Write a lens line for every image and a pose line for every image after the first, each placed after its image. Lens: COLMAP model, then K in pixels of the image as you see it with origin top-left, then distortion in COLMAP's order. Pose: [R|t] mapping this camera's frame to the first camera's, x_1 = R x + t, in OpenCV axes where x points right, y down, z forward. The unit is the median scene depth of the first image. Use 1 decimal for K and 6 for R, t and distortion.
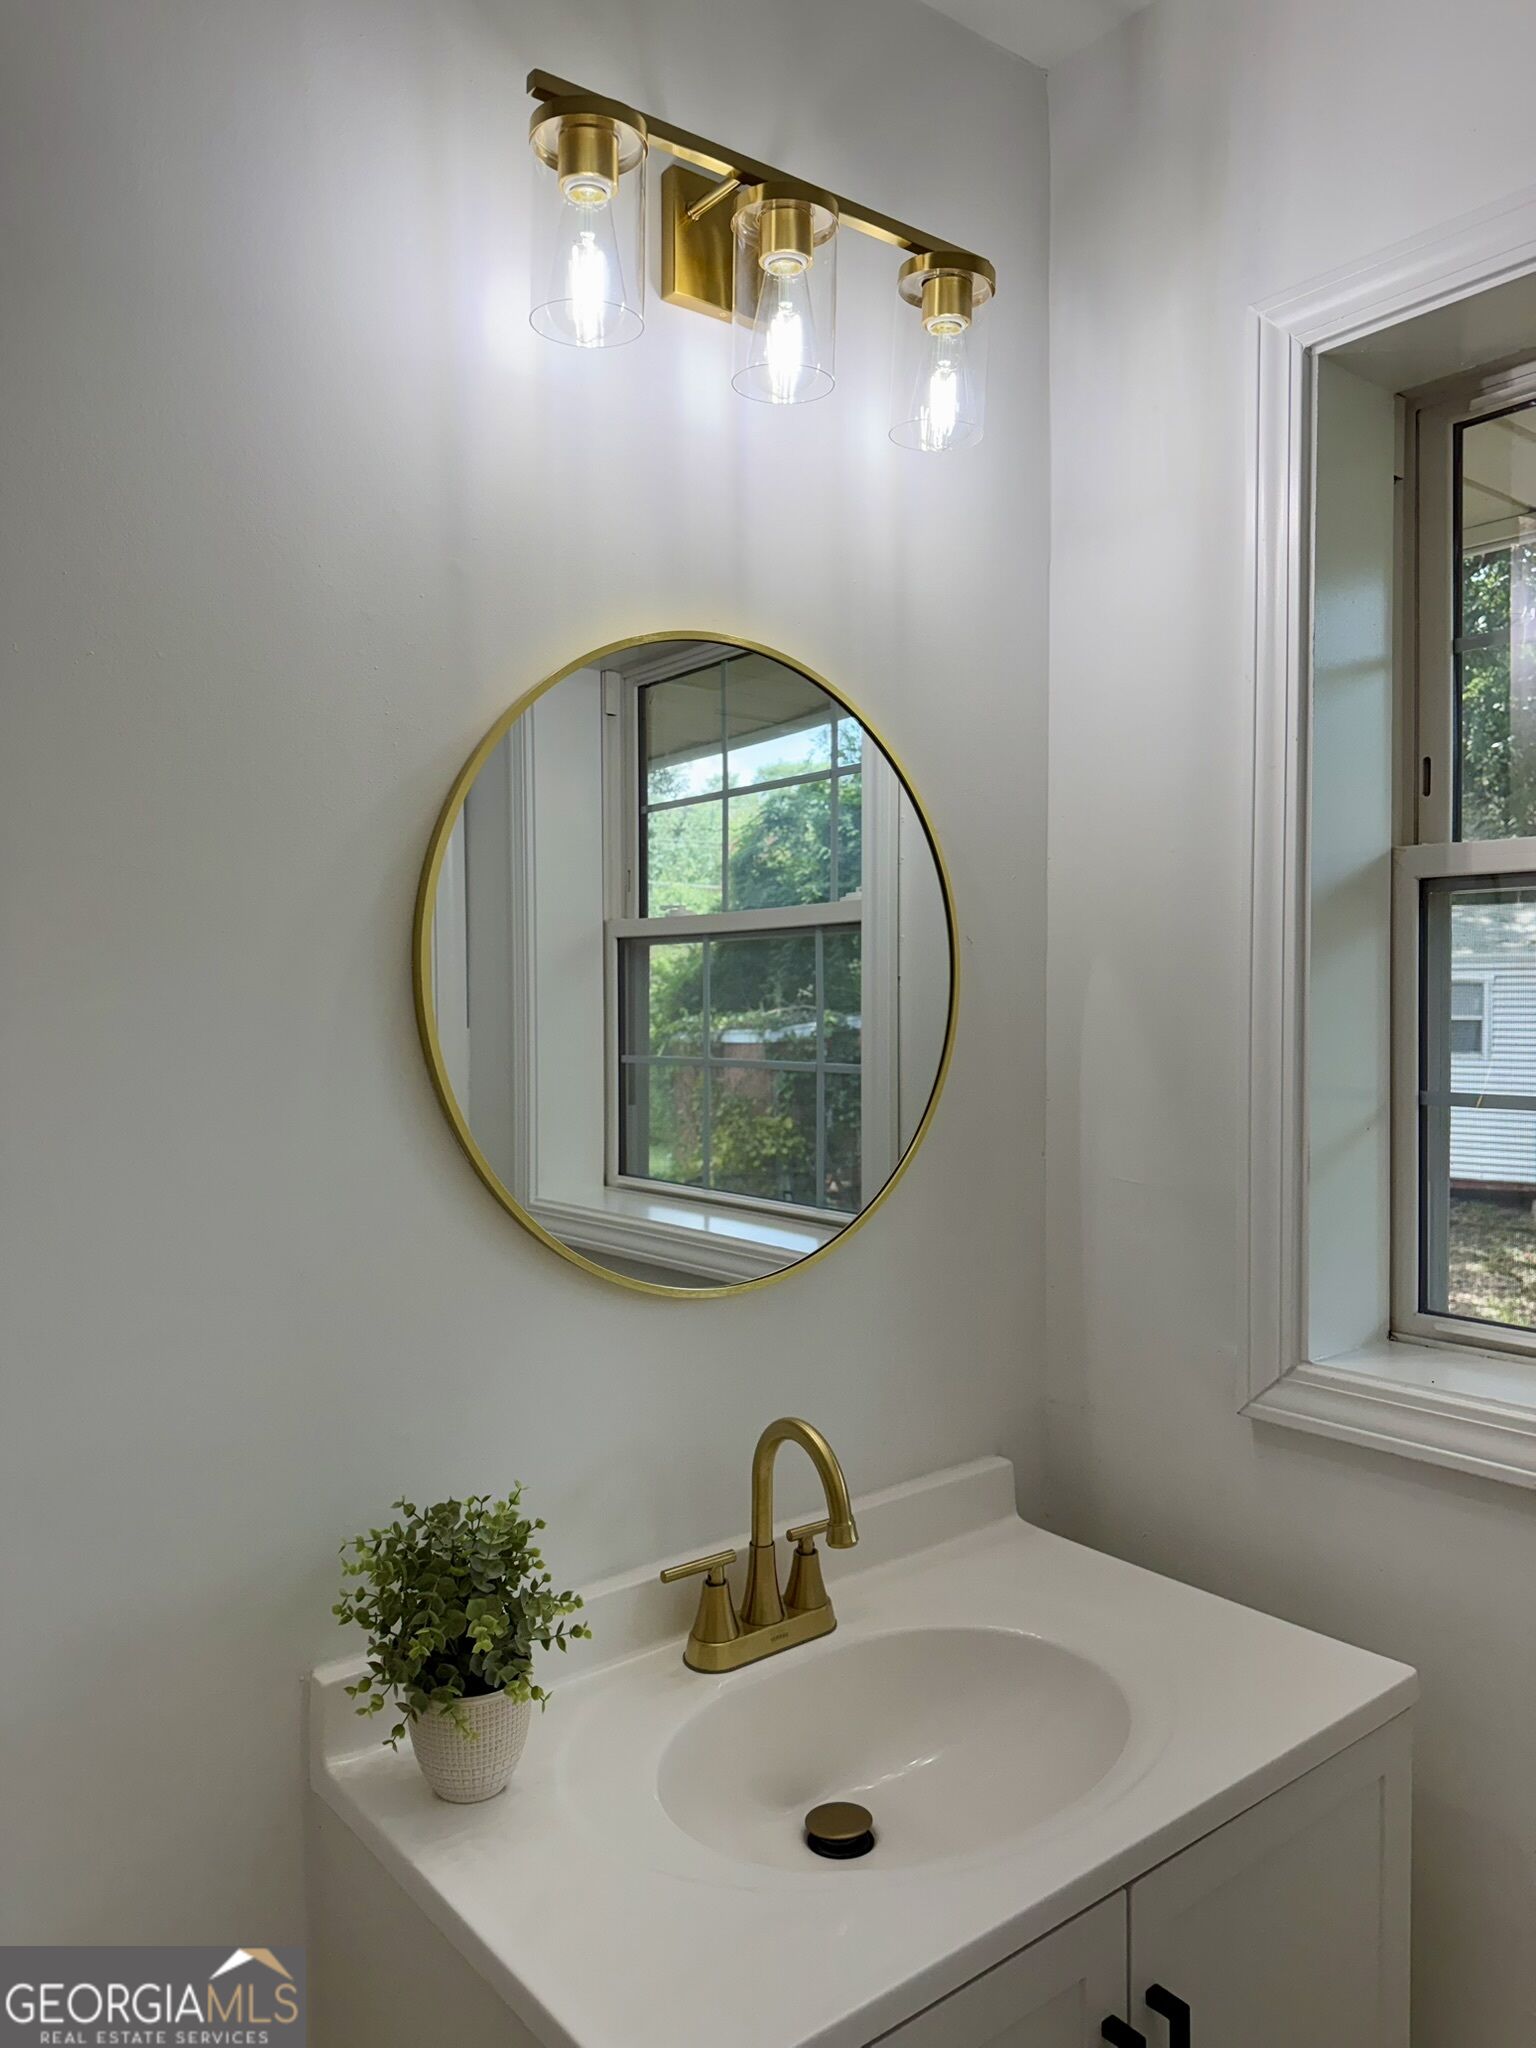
lens RADIAL K [[1451.3, 0, 768.0], [0, 1451.3, 1024.0], [0, 0, 1]] dist [0.002376, -0.001977]
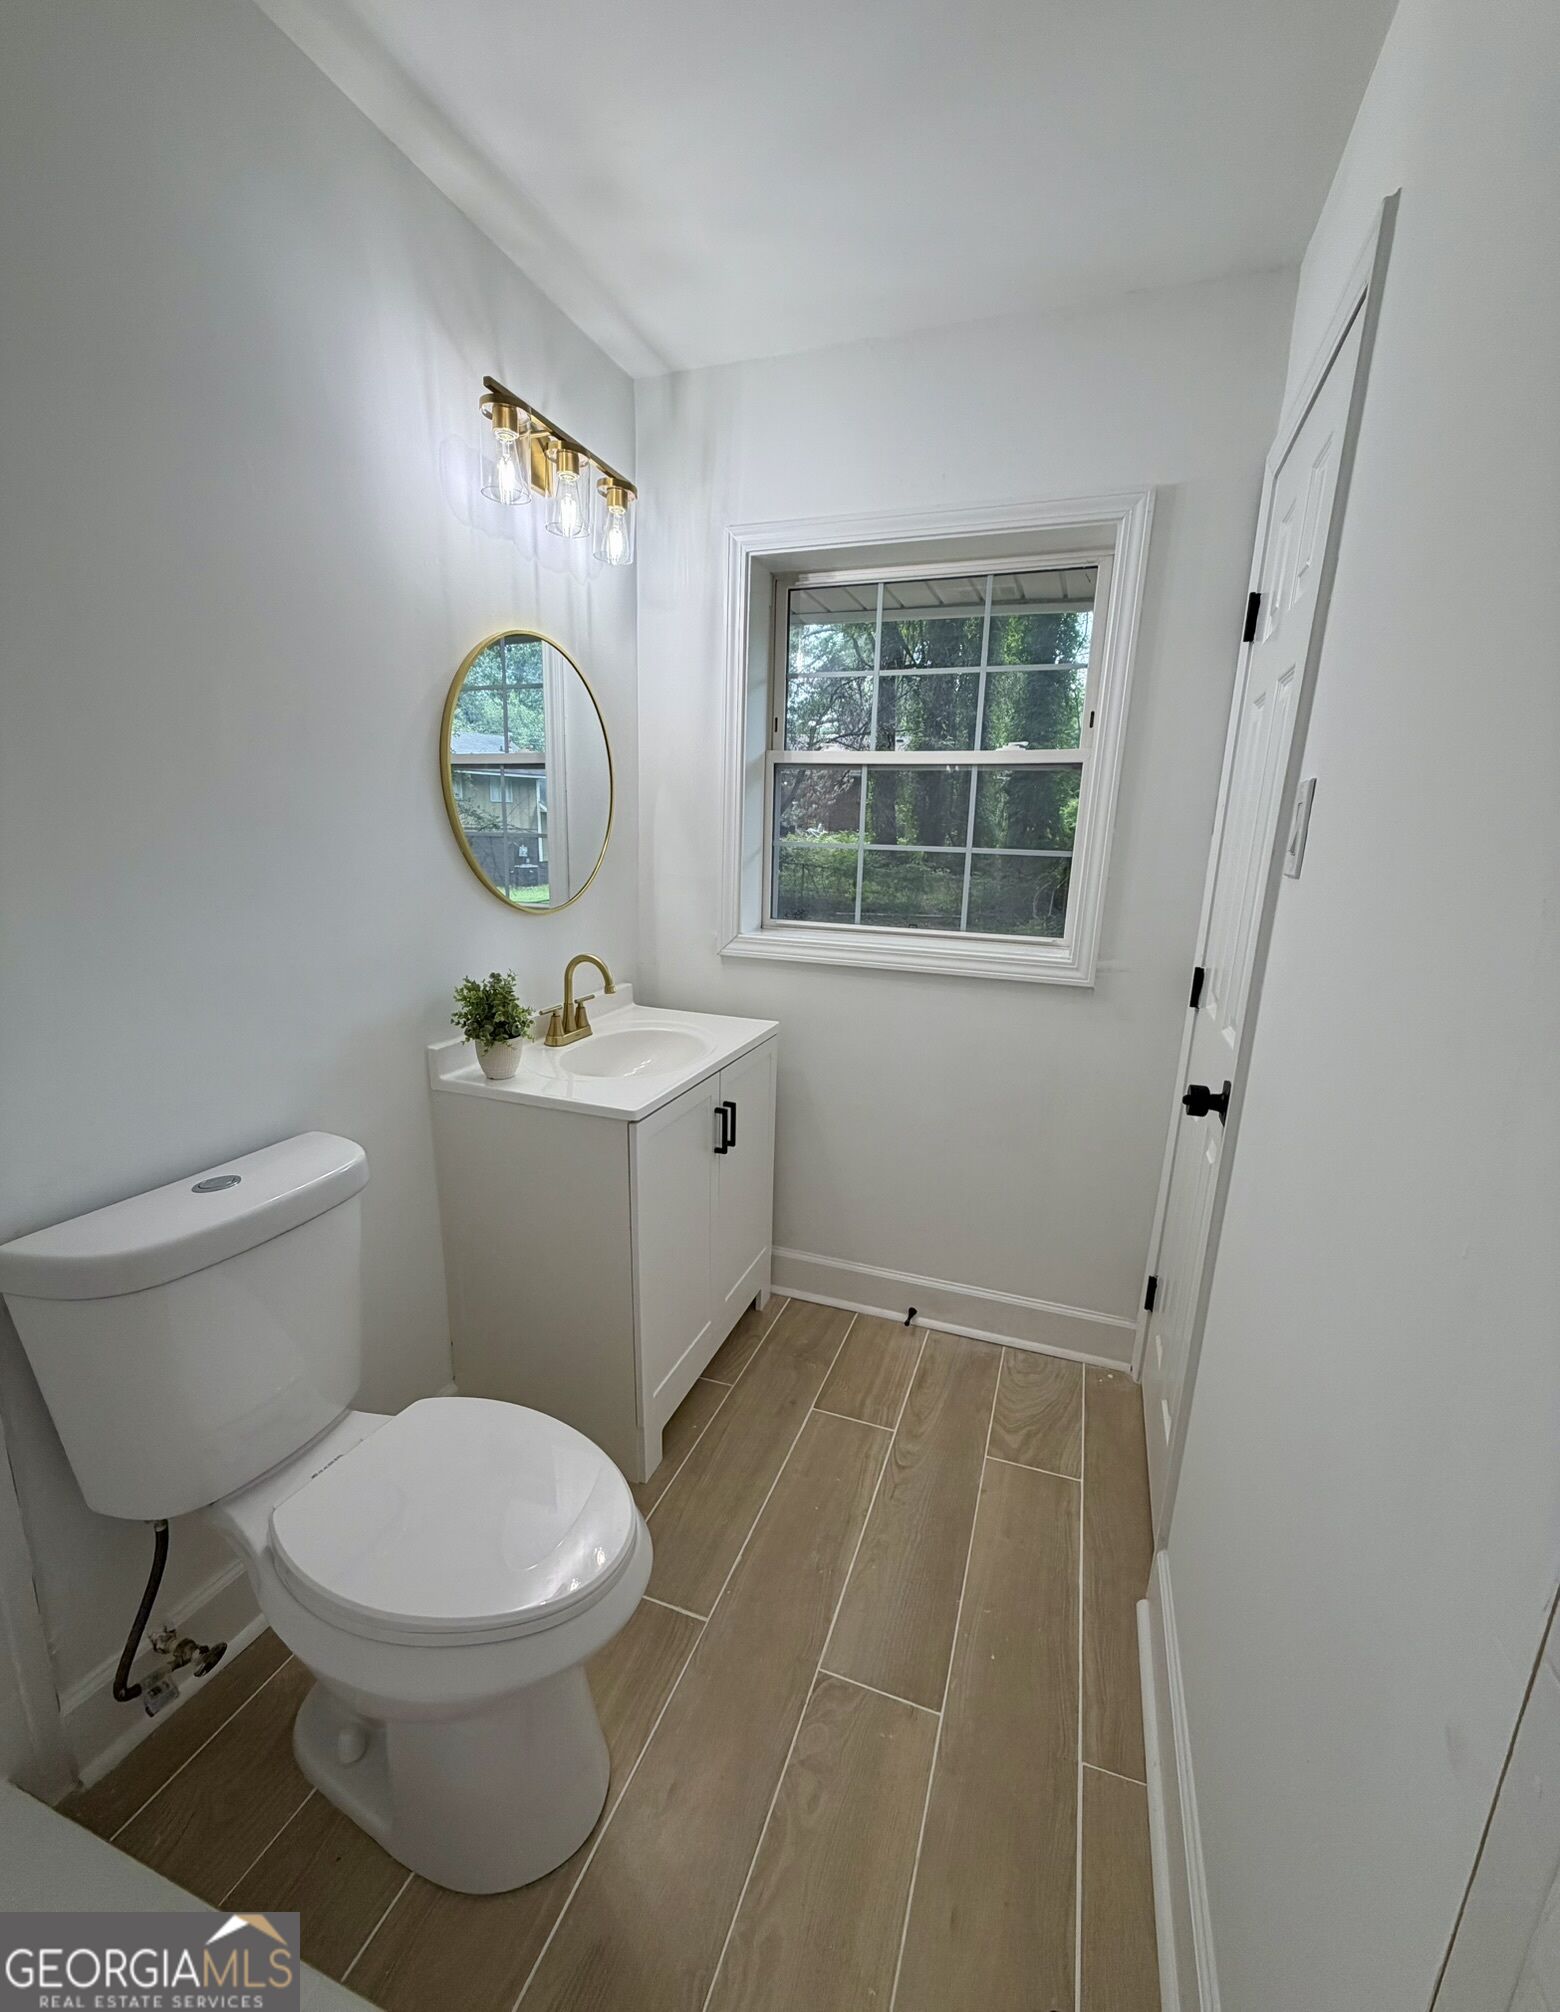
lens RADIAL K [[832.0, 0, 785.8], [0, 832.0, 1032.4], [0, 0, 1]] dist [0.000573, -0.000060]
pose [[0.846775, -0.092806, 0.523794, -0.460993], [-0.024130, 0.976949, 0.212105, 0.072373], [-0.531404, -0.192244, 0.825016, -0.479828]]
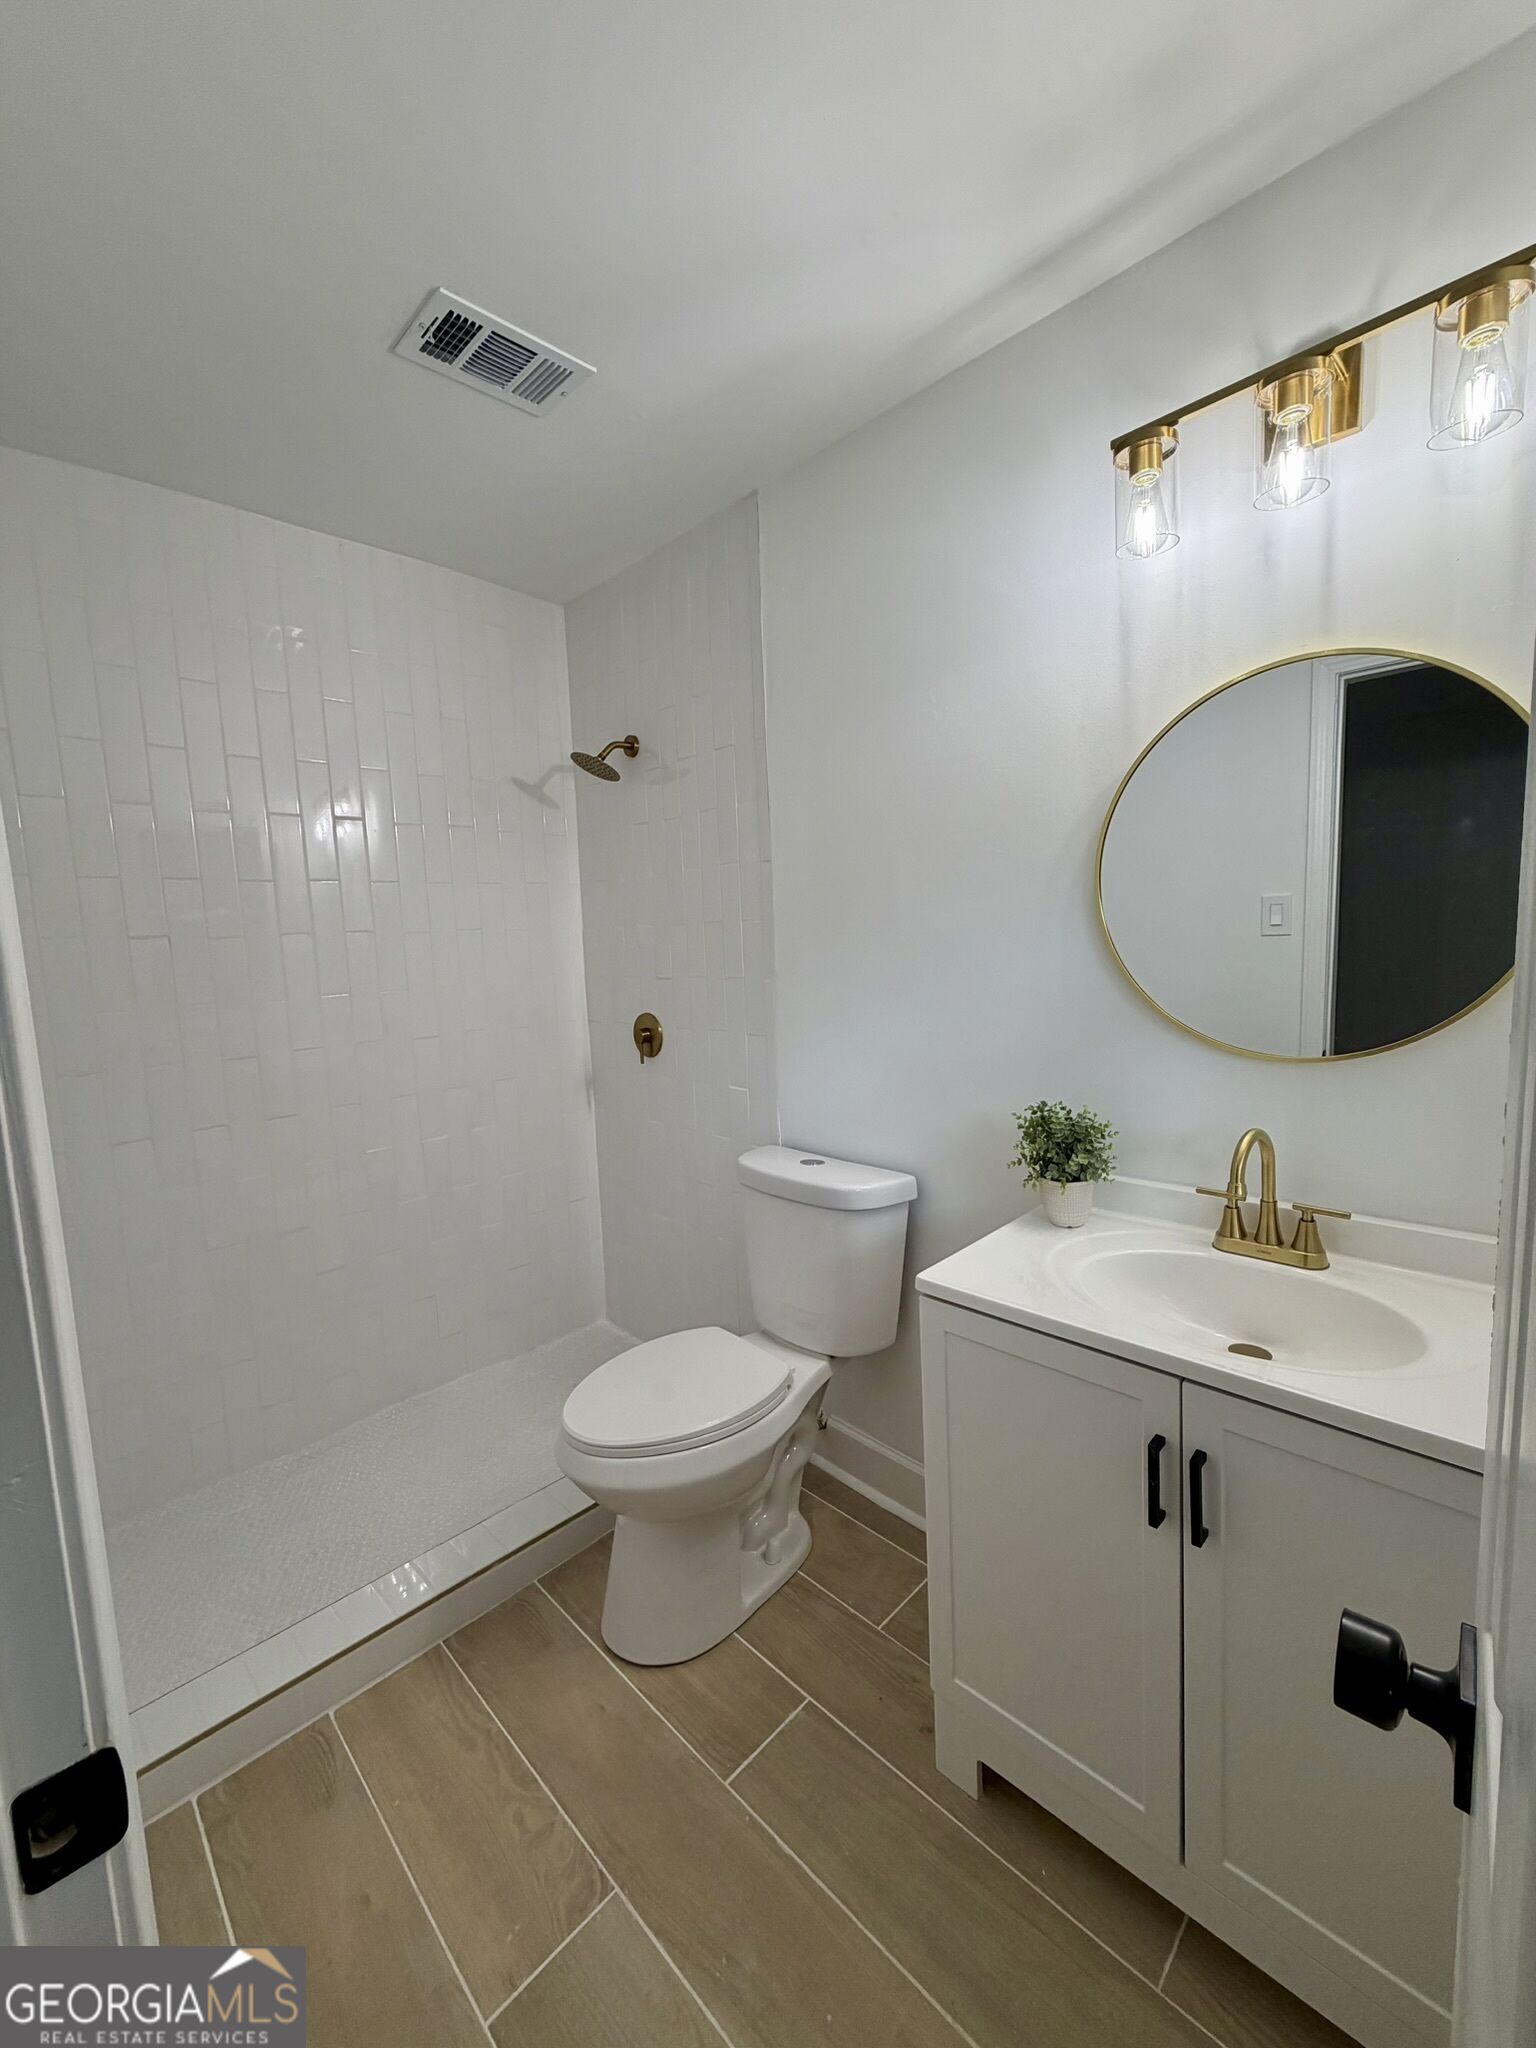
lens RADIAL K [[822.3, 0, 768.0], [0, 822.3, 1024.0], [0, 0, 1]] dist [-0.001847, -0.000007]
pose [[0.114943, 0.106414, -0.987656, 0.845477], [0.017501, 0.993874, 0.109121, 0.030480], [0.993218, -0.029828, 0.112377, 0.291829]]
